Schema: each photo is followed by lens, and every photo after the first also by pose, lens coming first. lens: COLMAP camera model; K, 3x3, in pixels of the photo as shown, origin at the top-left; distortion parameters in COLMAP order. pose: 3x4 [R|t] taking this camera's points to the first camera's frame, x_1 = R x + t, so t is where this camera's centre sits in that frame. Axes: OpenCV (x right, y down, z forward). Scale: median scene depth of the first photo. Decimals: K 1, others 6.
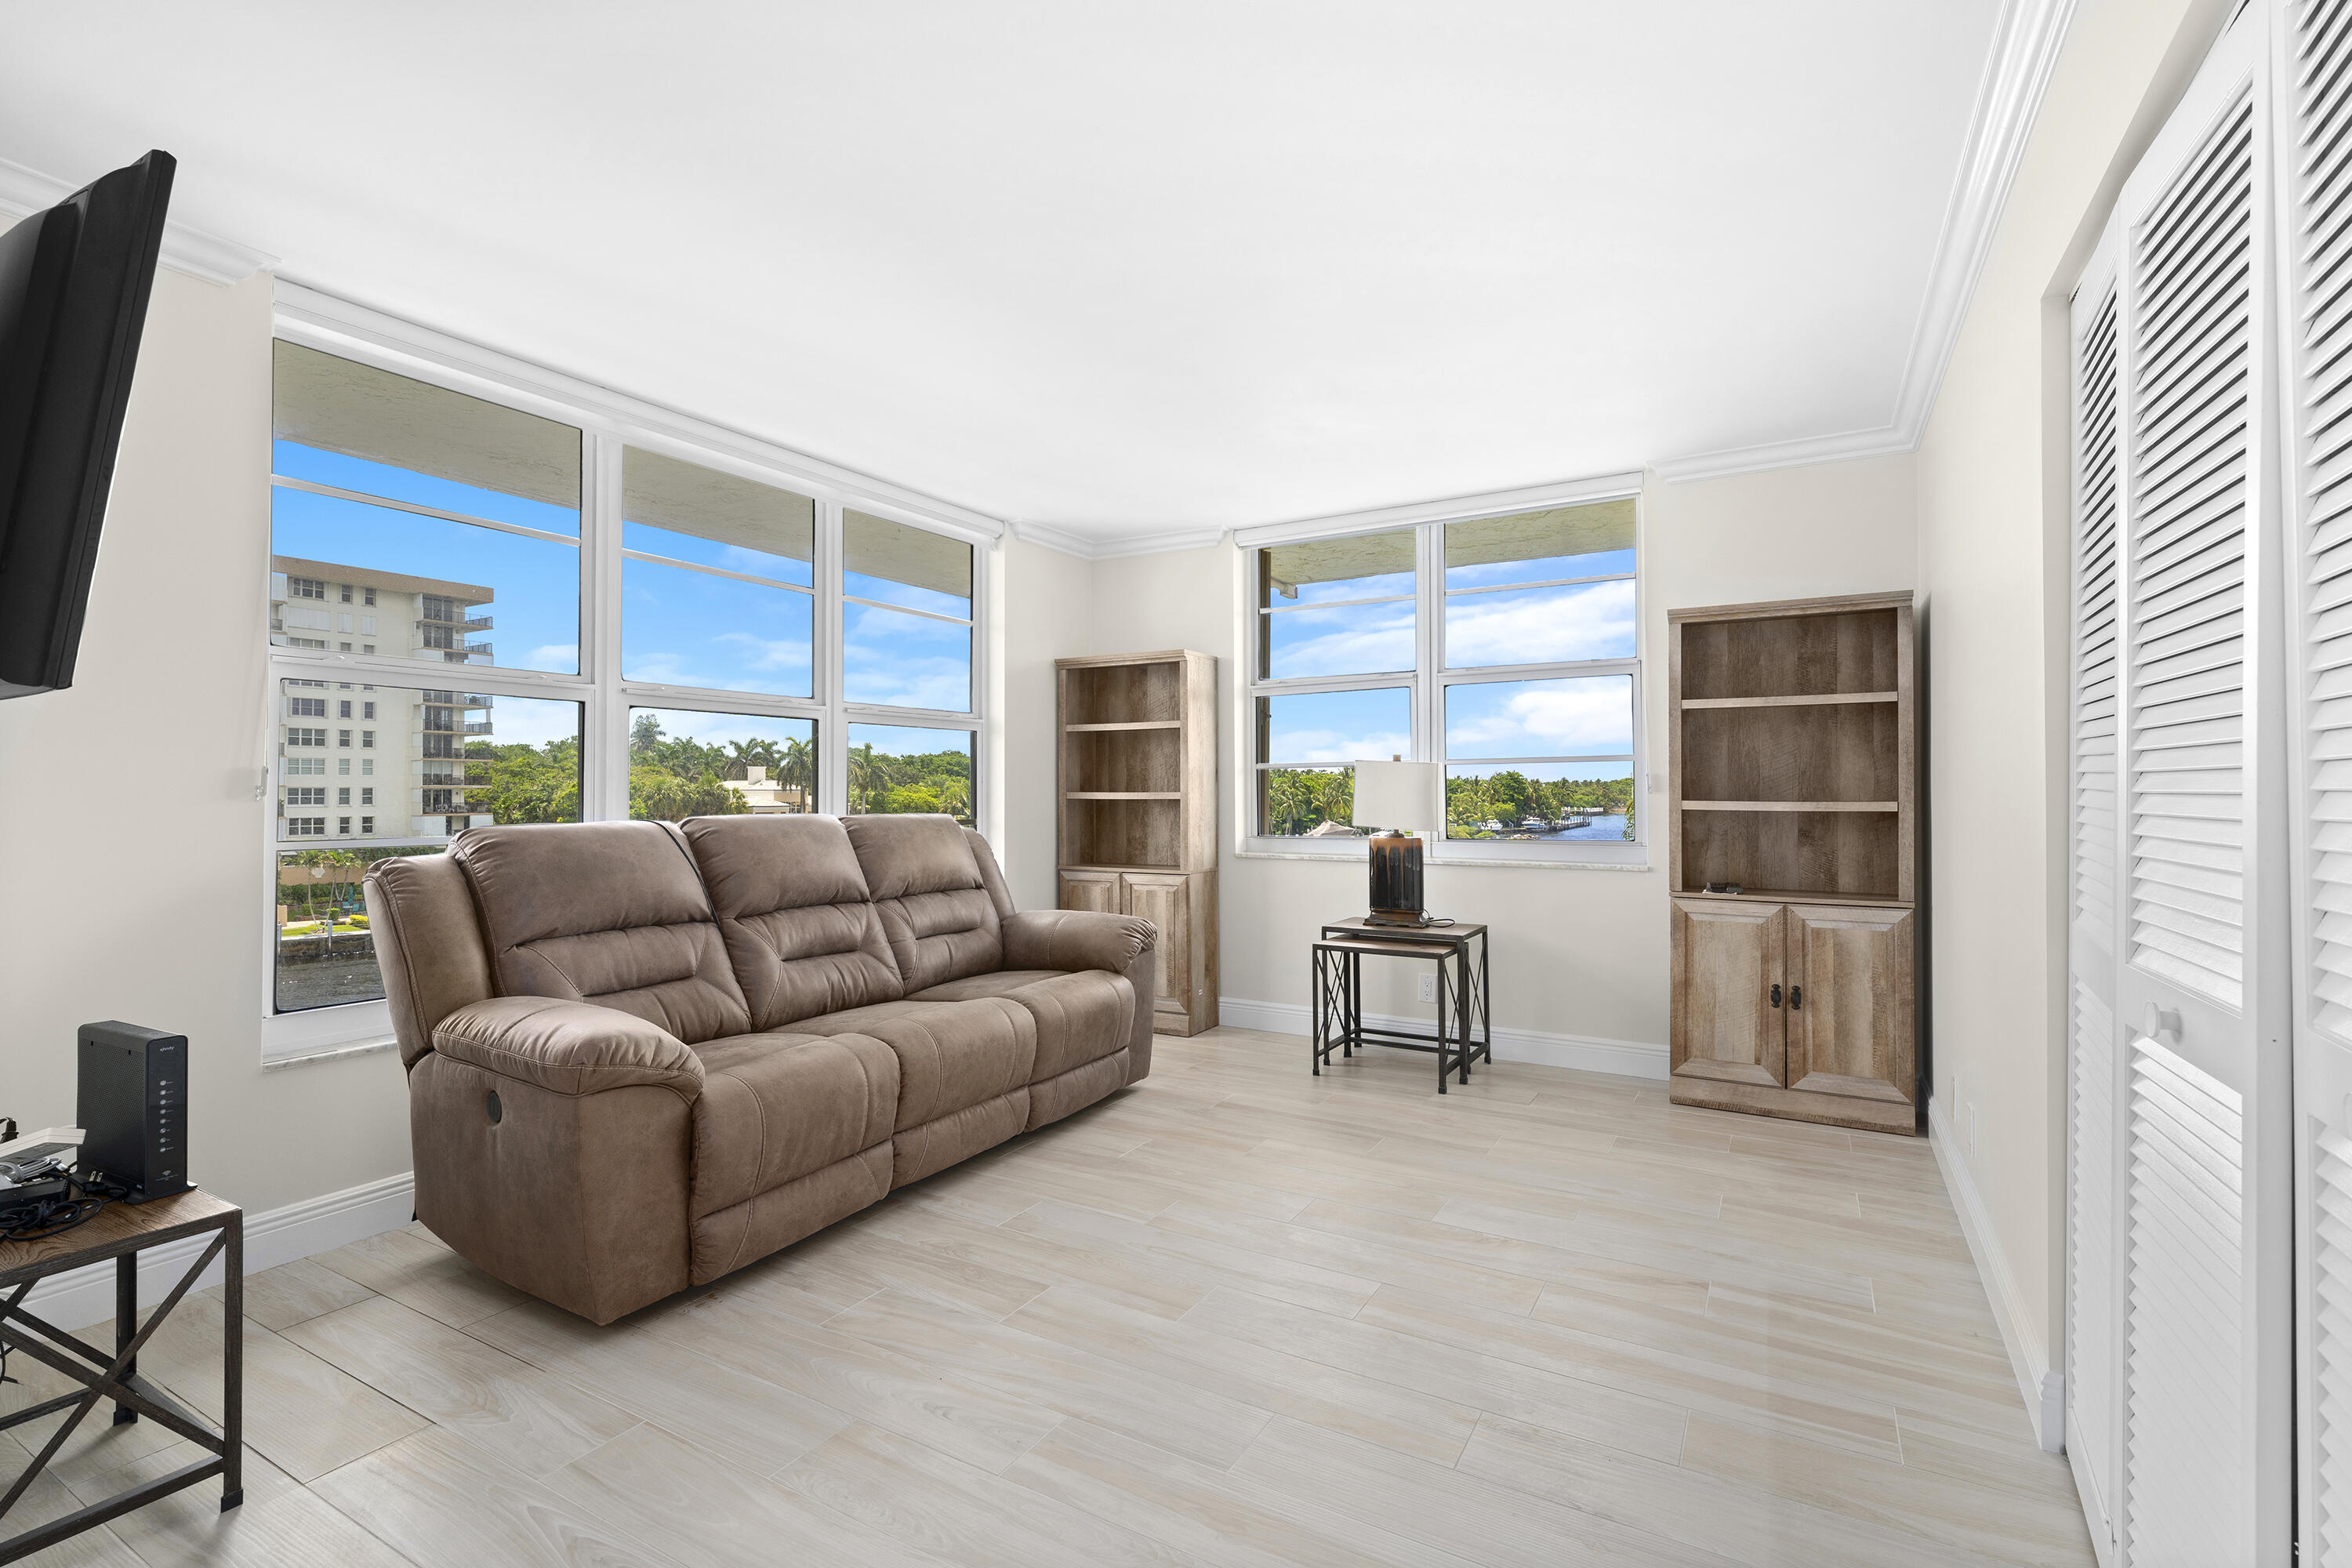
lens RADIAL K [[1067.5, 0, 1170.2], [0, 1067.5, 775.4], [0, 0, 1]] dist [0.002676, -0.001627]
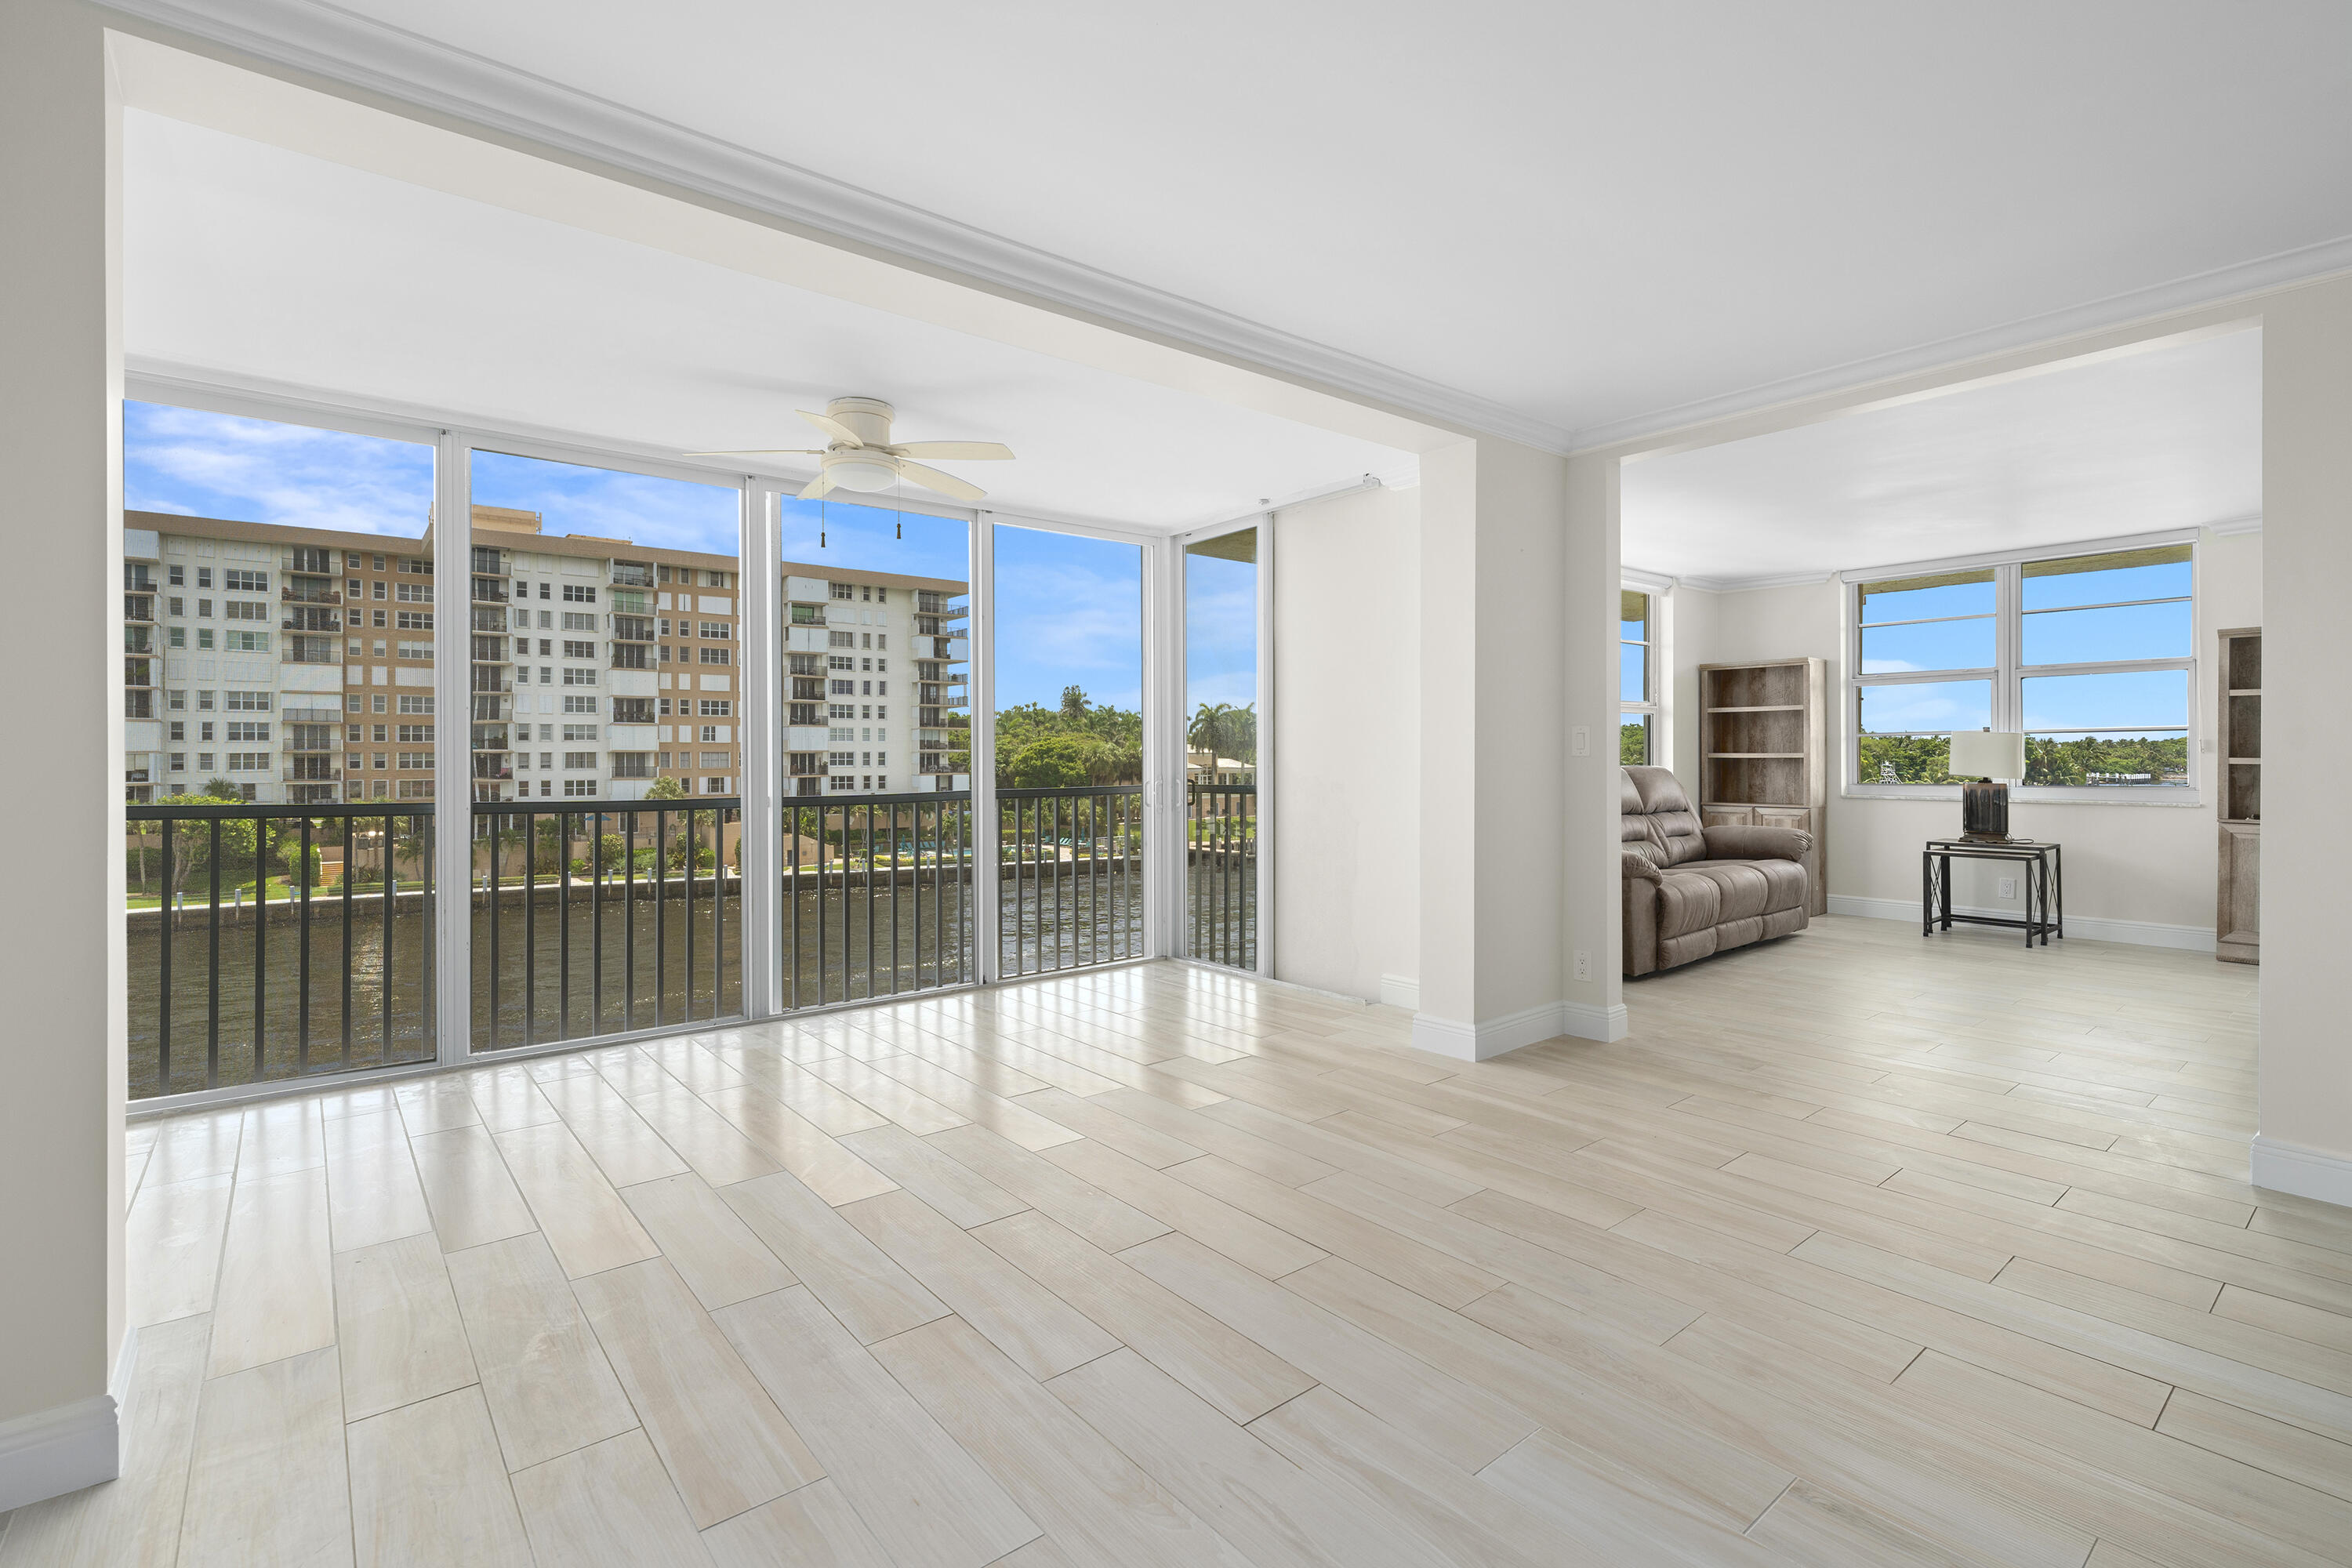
lens RADIAL K [[1067.5, 0, 1175.4], [0, 1067.5, 757.1], [0, 0, 1]] dist [0.002676, -0.001627]
pose [[0.938498, -0.000271, -0.345284, -0.342138], [0.006375, 0.999843, 0.016544, -0.010269], [0.345225, -0.017728, 0.938352, -0.804601]]
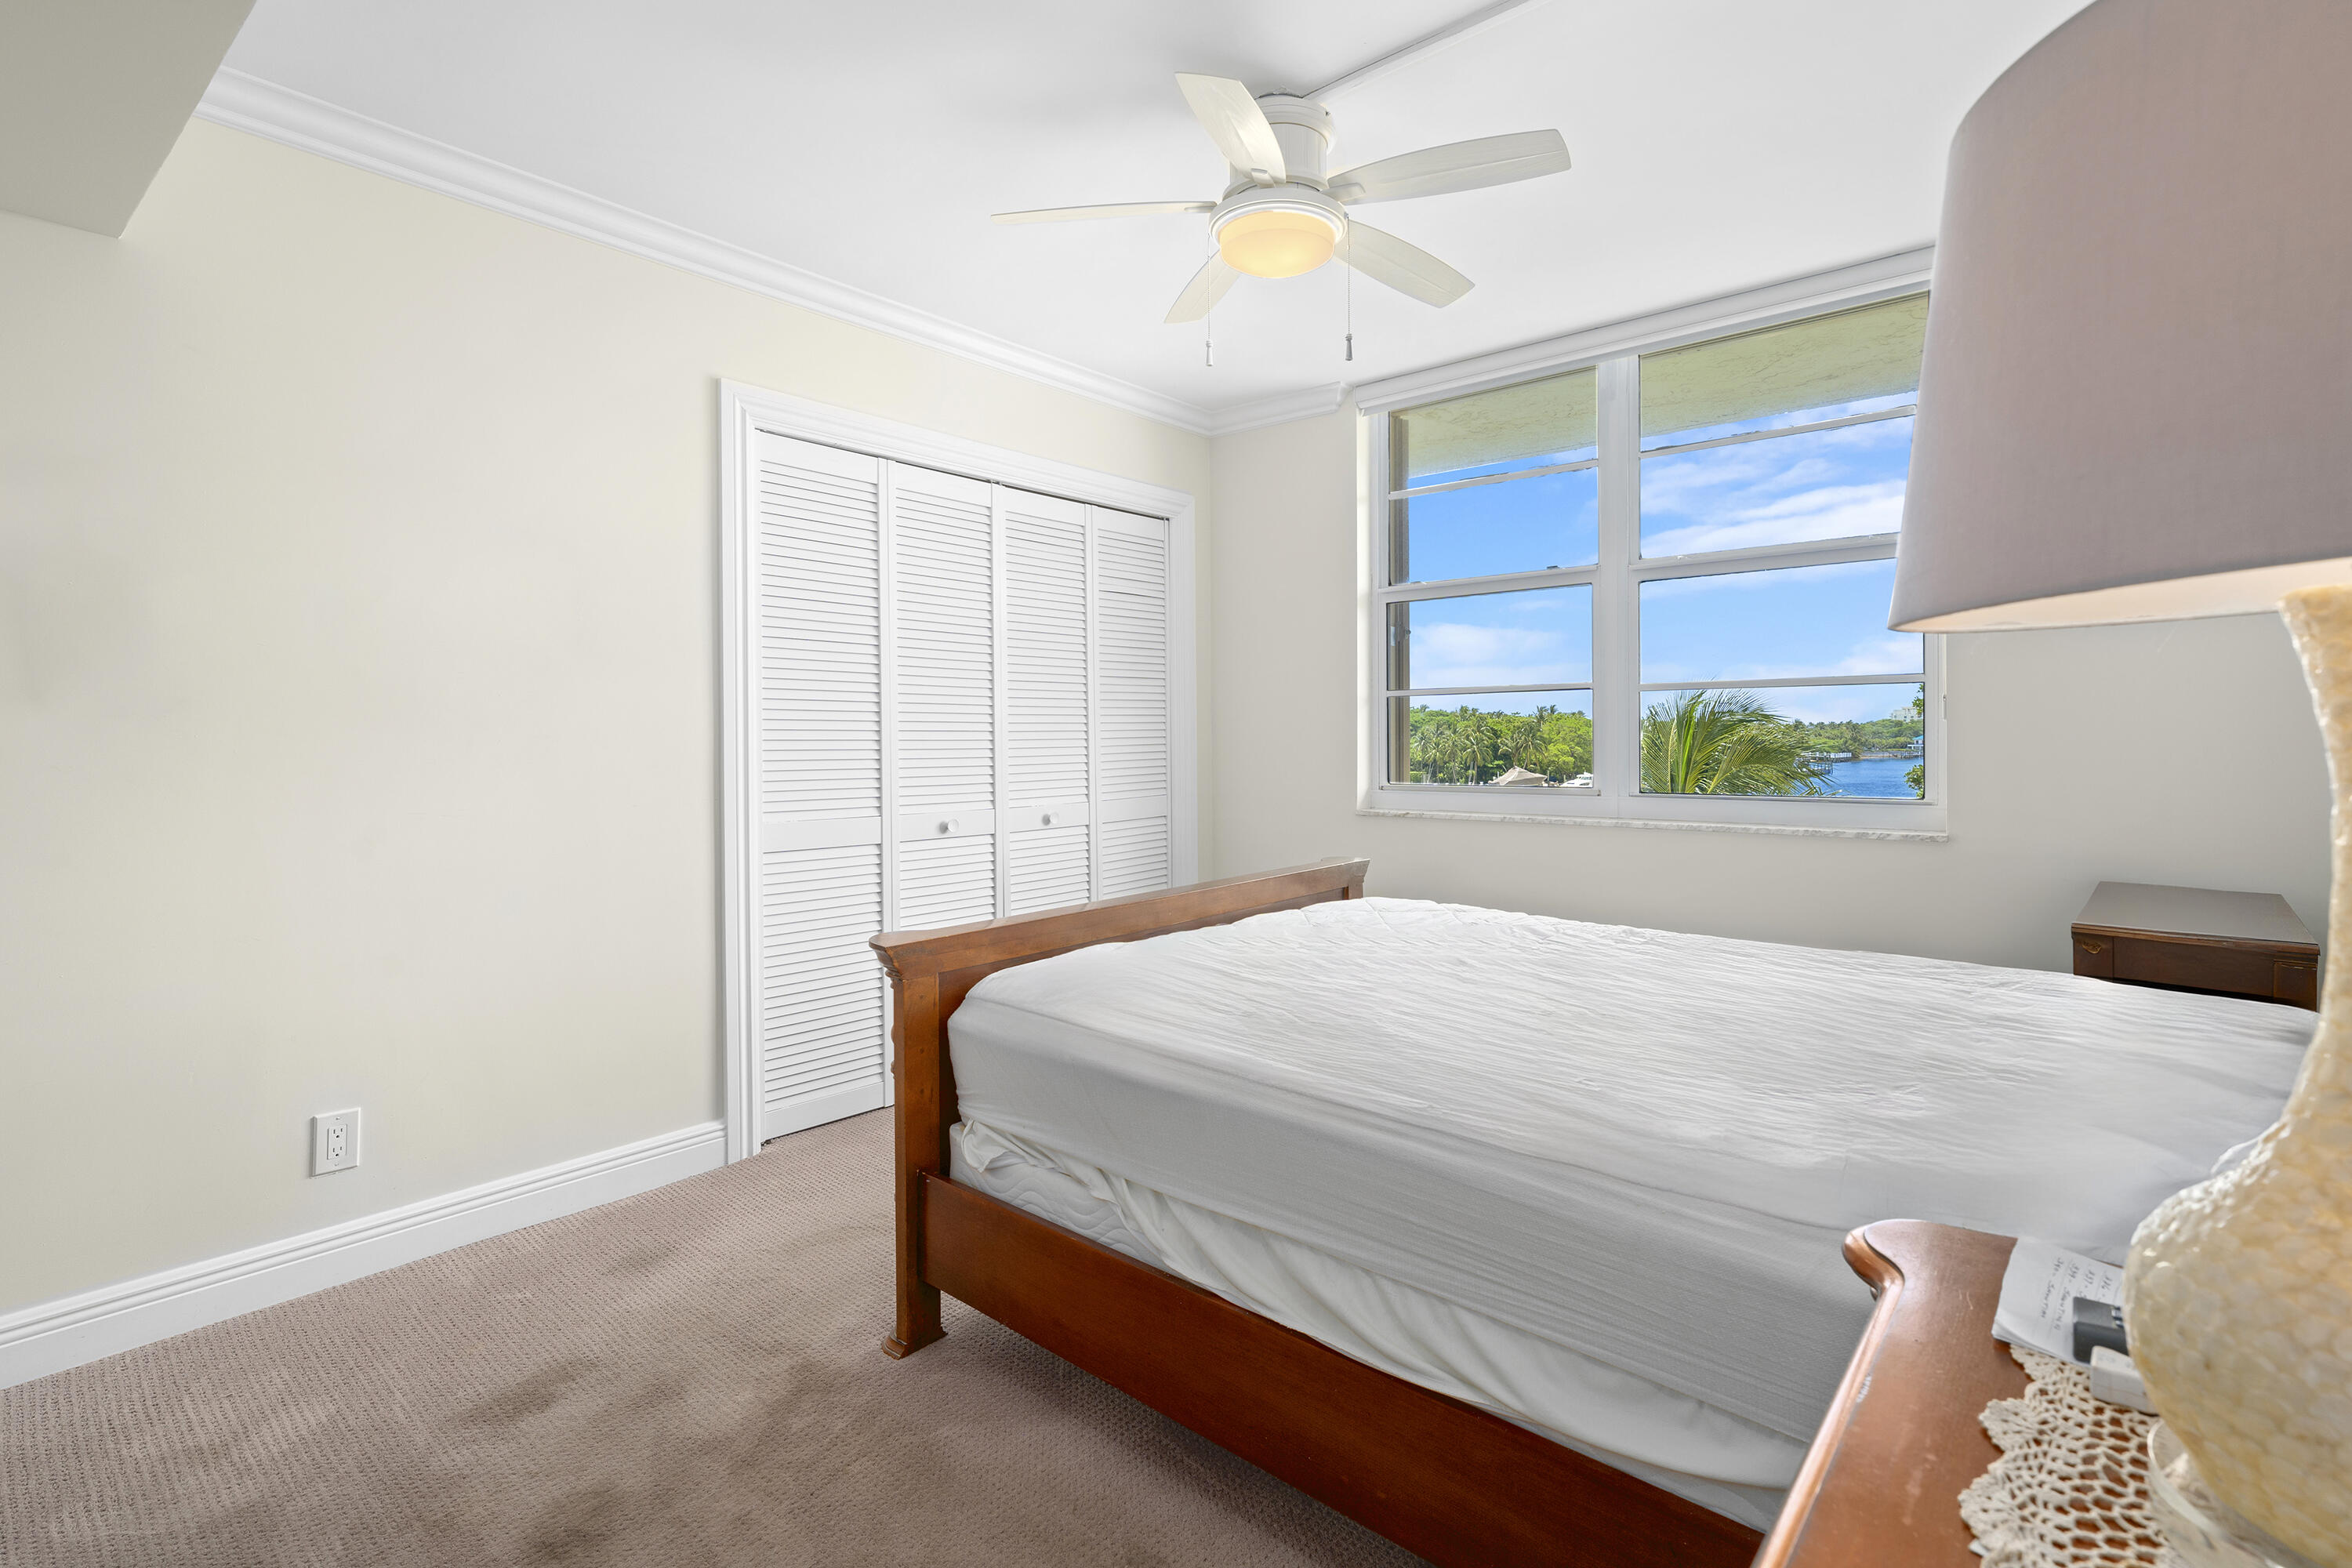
lens RADIAL K [[1097.3, 0, 1169.9], [0, 1097.3, 768.5], [0, 0, 1]] dist [0.004264, 0.000223]
pose [[0.985985, 0.000152, -0.166837, 0.070462], [0.006883, 0.999111, 0.041589, 0.014079], [0.166695, -0.042154, 0.985107, 0.215040]]
